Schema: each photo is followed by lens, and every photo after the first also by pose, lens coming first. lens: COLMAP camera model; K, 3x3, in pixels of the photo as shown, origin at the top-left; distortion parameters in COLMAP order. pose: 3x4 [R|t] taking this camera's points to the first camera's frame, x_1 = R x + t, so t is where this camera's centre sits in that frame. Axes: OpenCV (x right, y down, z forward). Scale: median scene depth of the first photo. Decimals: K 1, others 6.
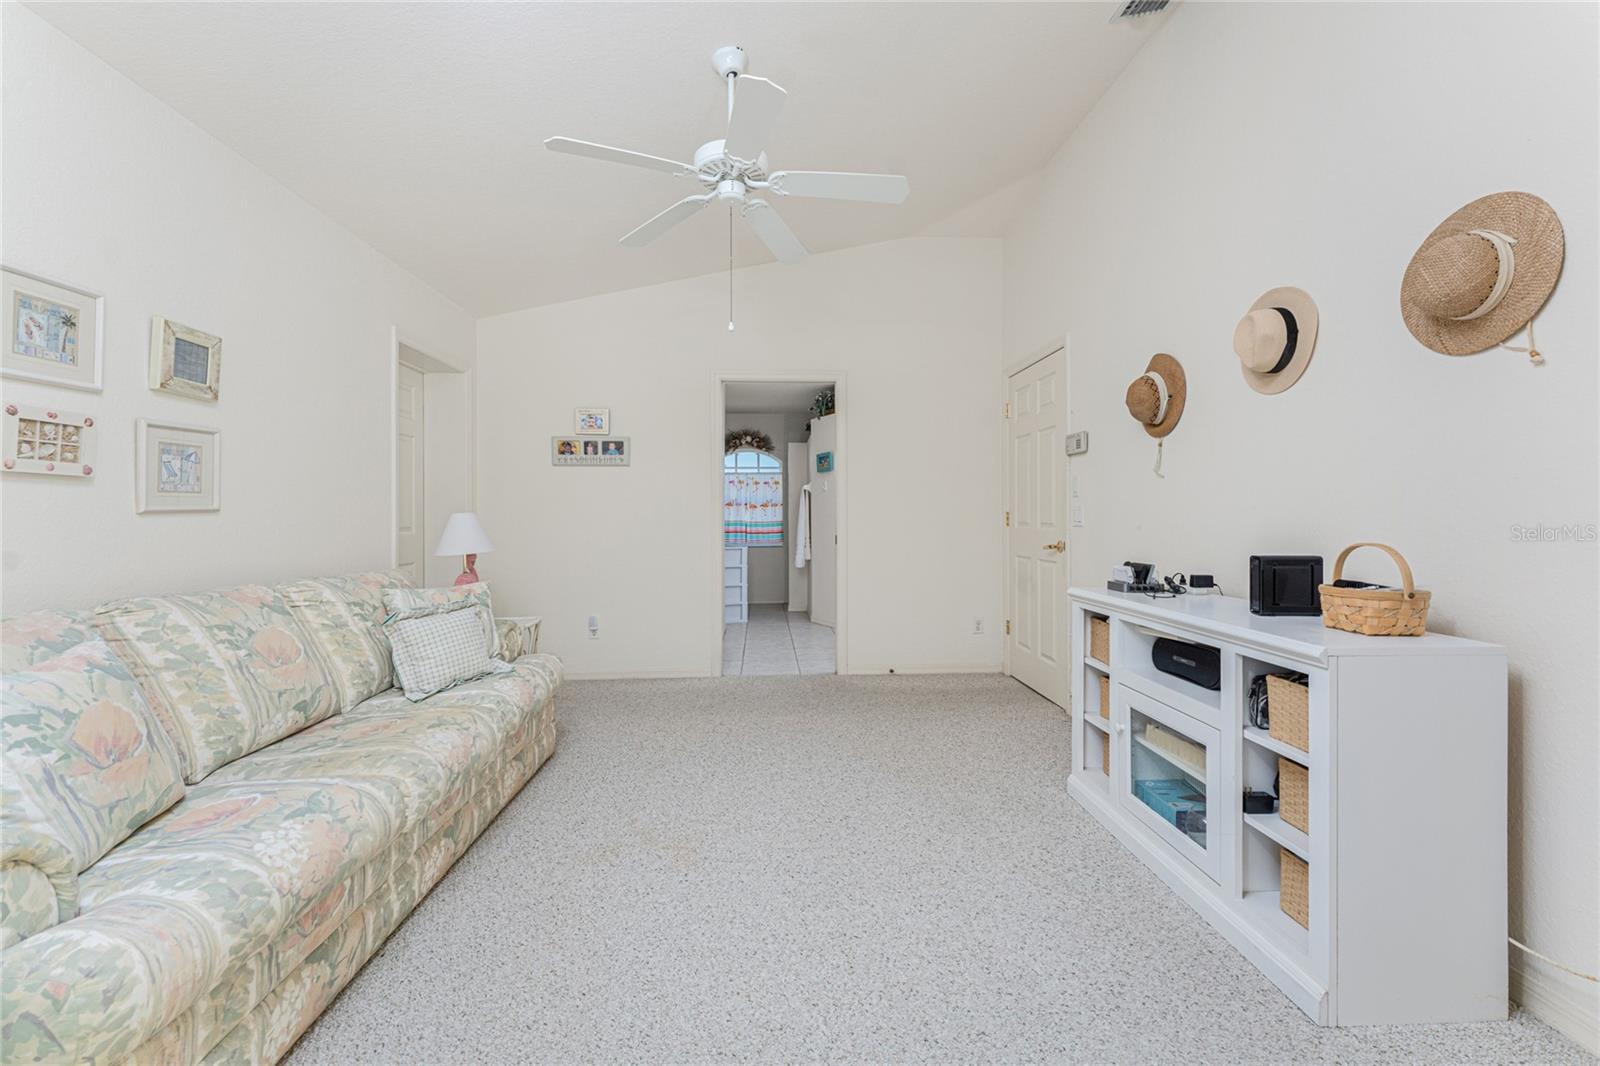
lens RADIAL K [[640.4, 0, 796.8], [0, 640.4, 519.5], [0, 0, 1]] dist [0.001404, -0.000166]
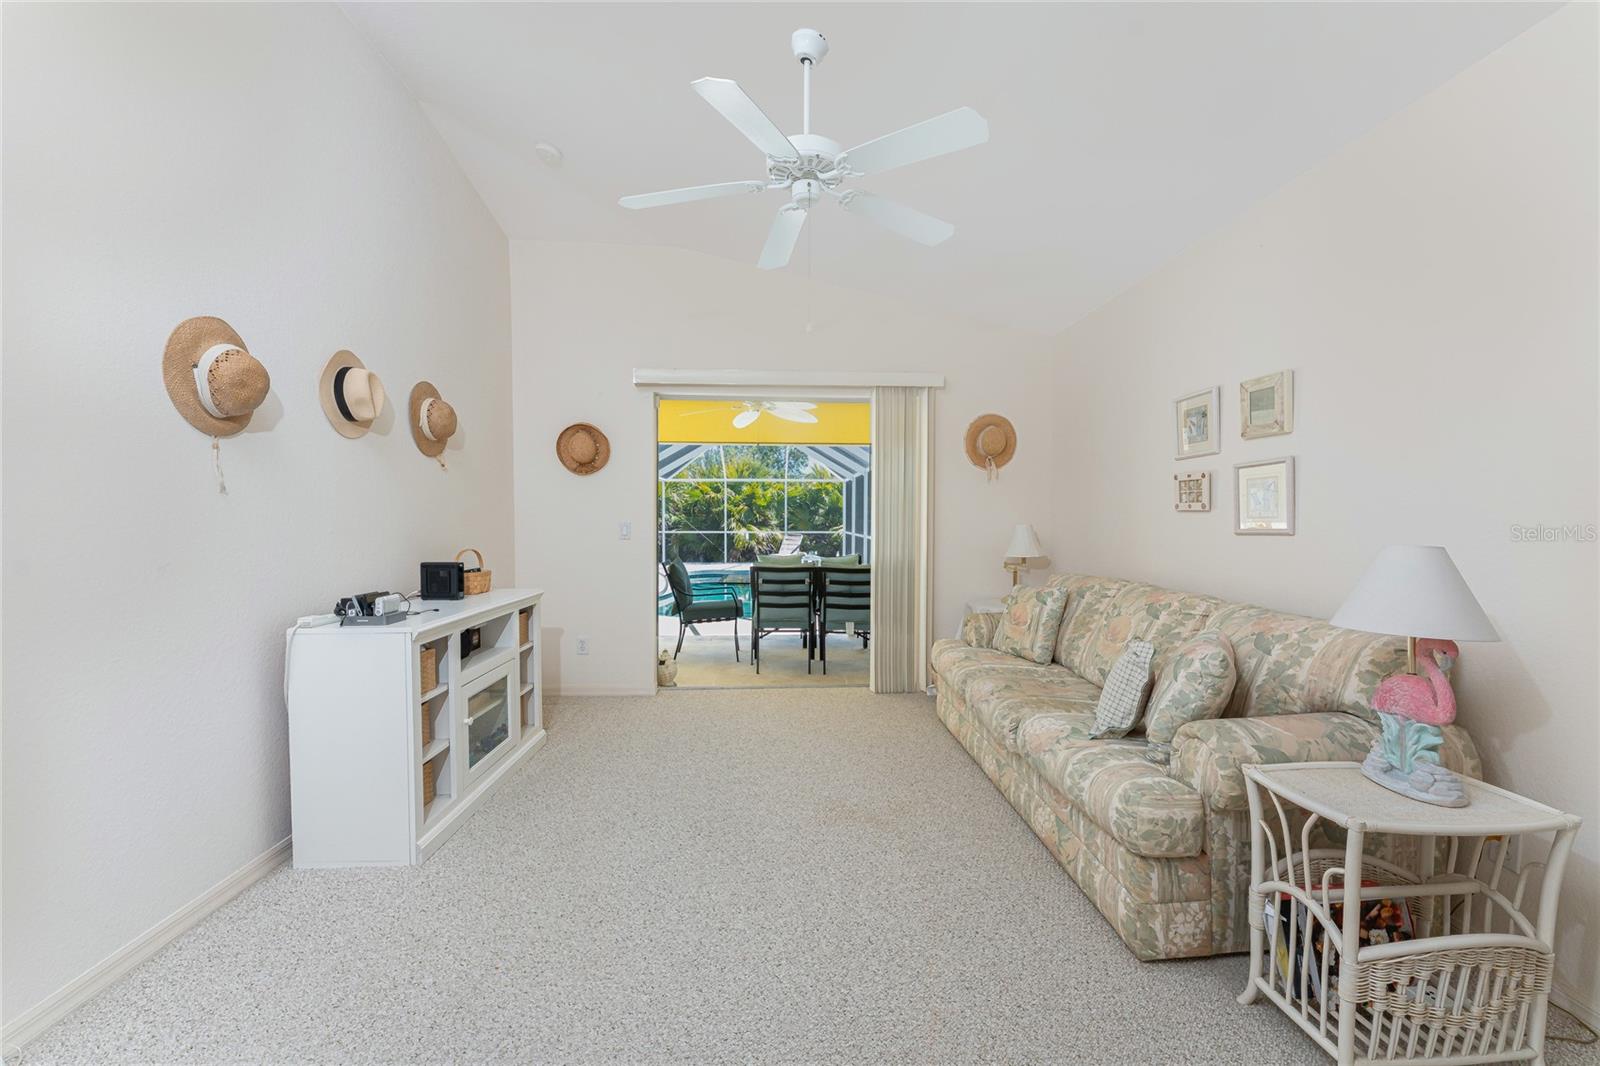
lens RADIAL K [[640.4, 0, 802.7], [0, 640.4, 536.6], [0, 0, 1]] dist [0.001404, -0.000166]
pose [[-0.999993, 0.002187, -0.002895, -0.039998], [0.002074, 0.999252, 0.038617, -0.021464], [0.002978, 0.038611, -0.999250, 0.843618]]
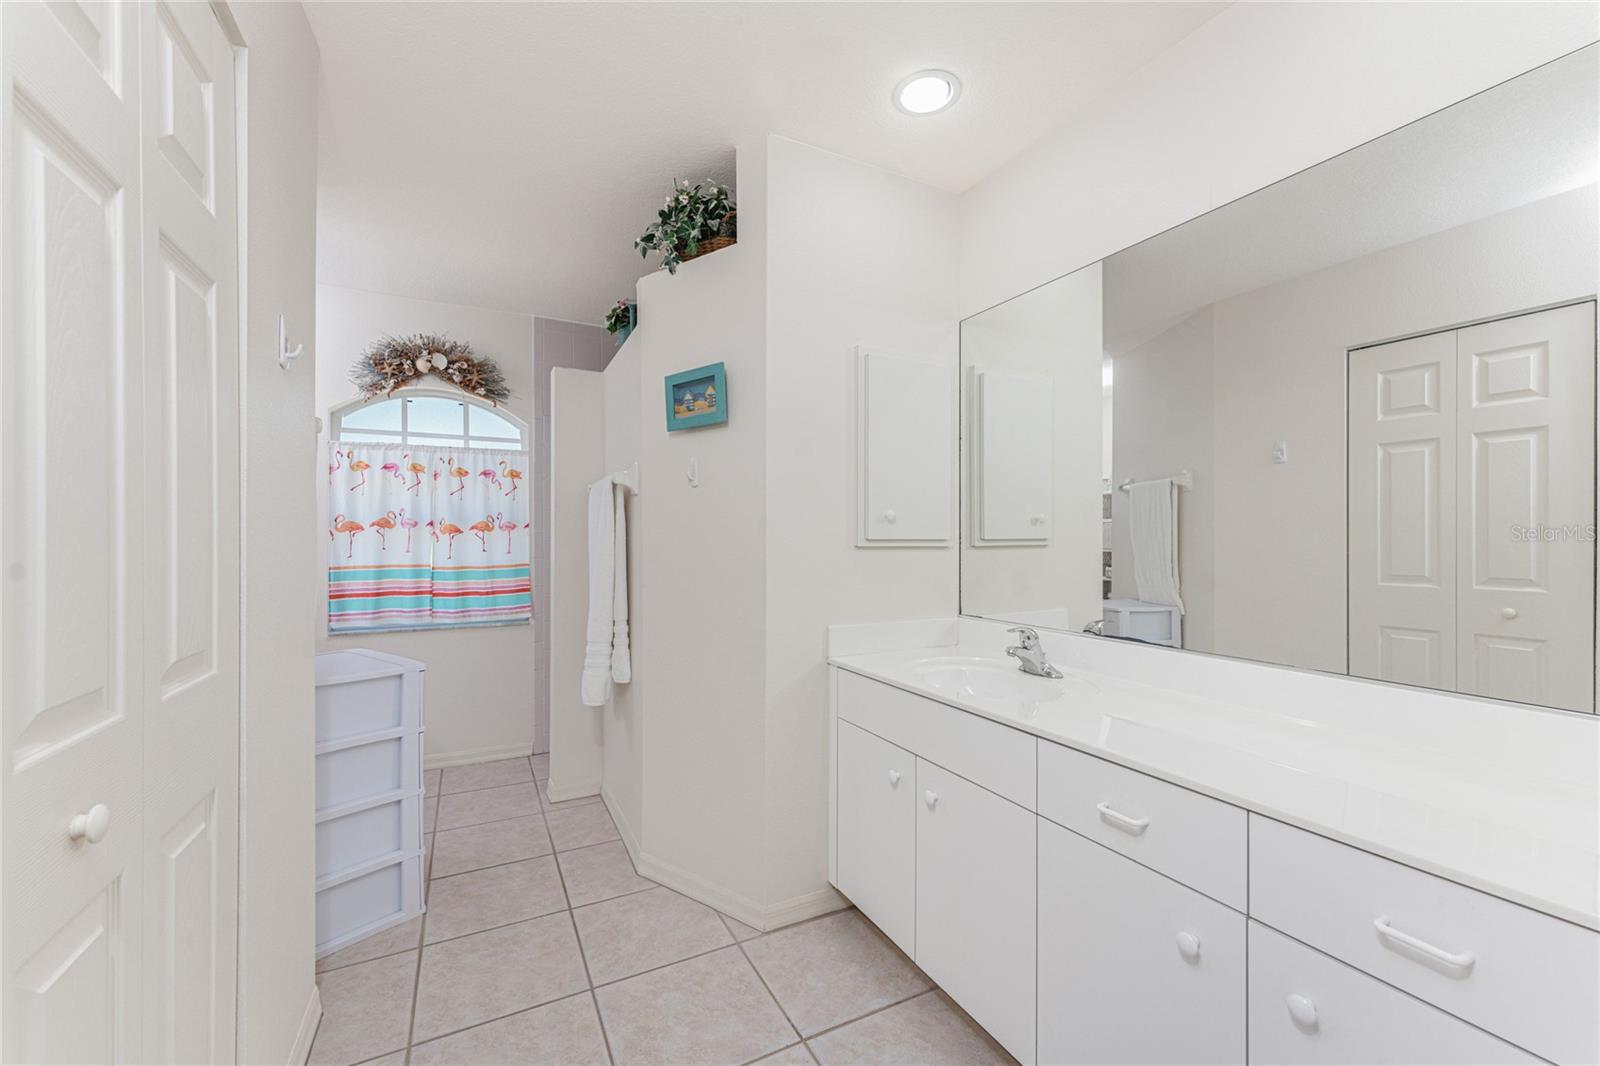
lens RADIAL K [[640.4, 0, 813.8], [0, 640.4, 535.1], [0, 0, 1]] dist [0.001404, -0.000166]
pose [[0.908585, -0.000399, 0.417699, -0.029939], [0.000983, 0.999999, -0.001182, -0.016789], [-0.417699, 0.001485, 0.908584, 0.545674]]
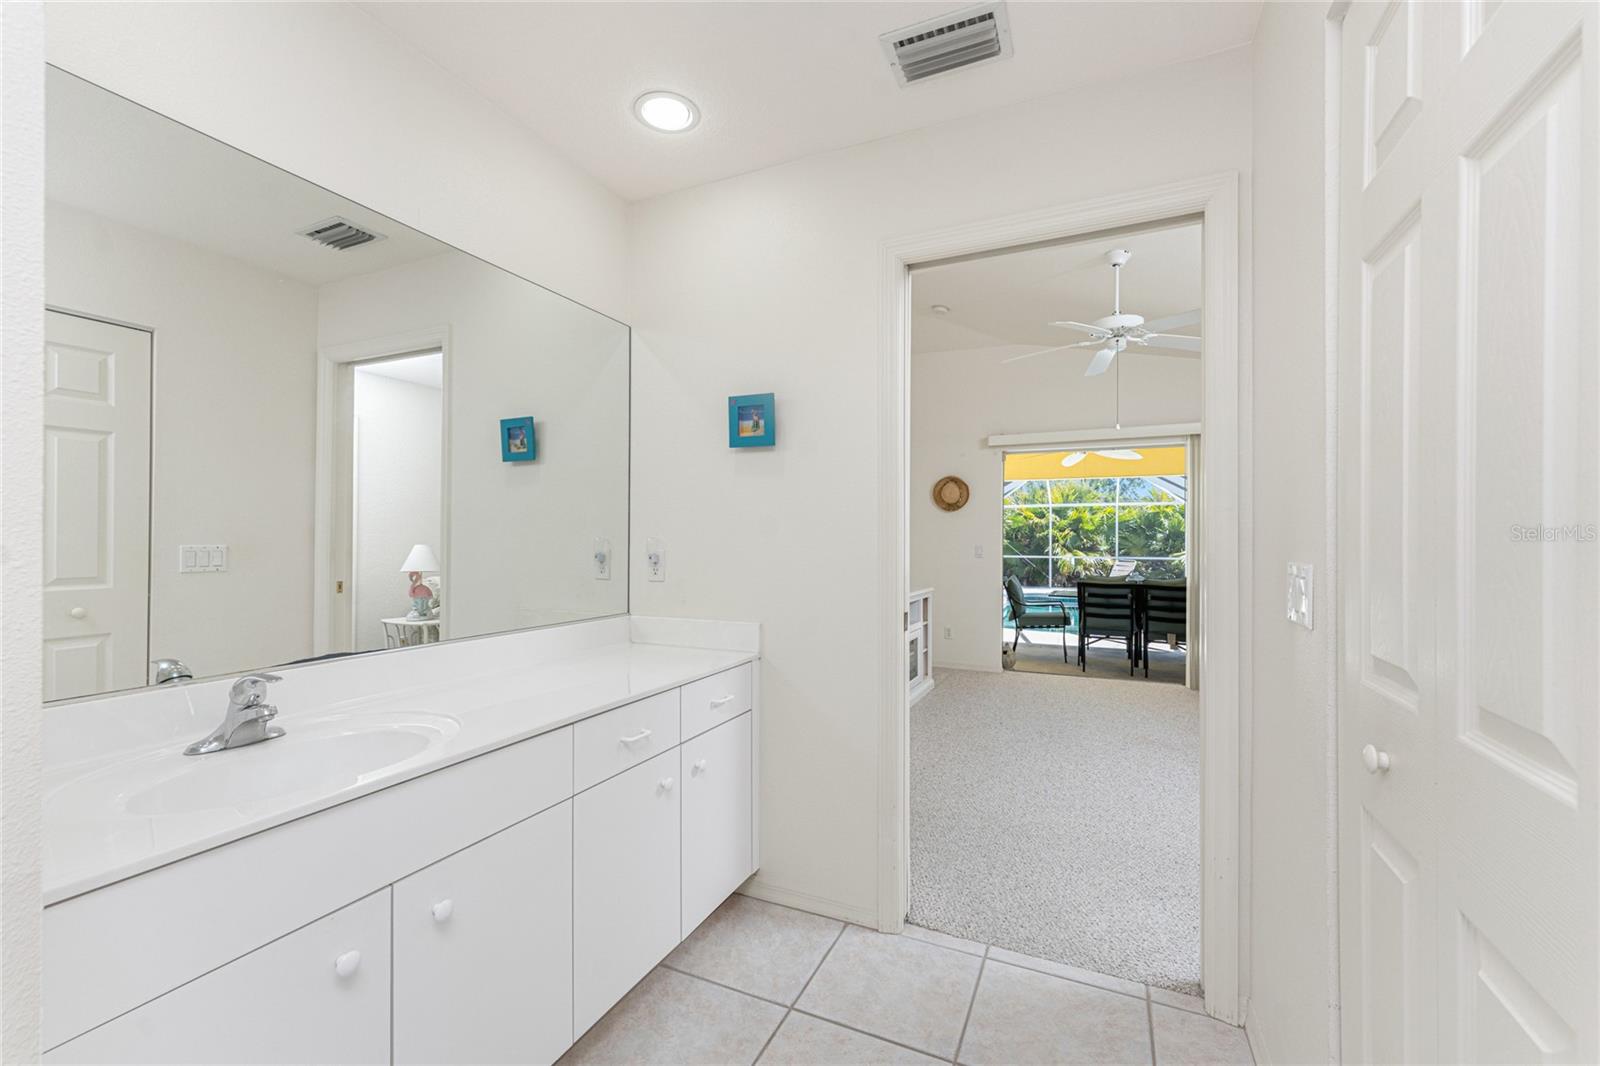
lens RADIAL K [[640.4, 0, 799.3], [0, 640.4, 543.7], [0, 0, 1]] dist [0.001404, -0.000166]
pose [[-0.883857, -0.001189, 0.467755, -0.098539], [0.003652, 0.999949, 0.009442, -0.028218], [-0.467742, 0.010054, -0.883808, 1.677255]]
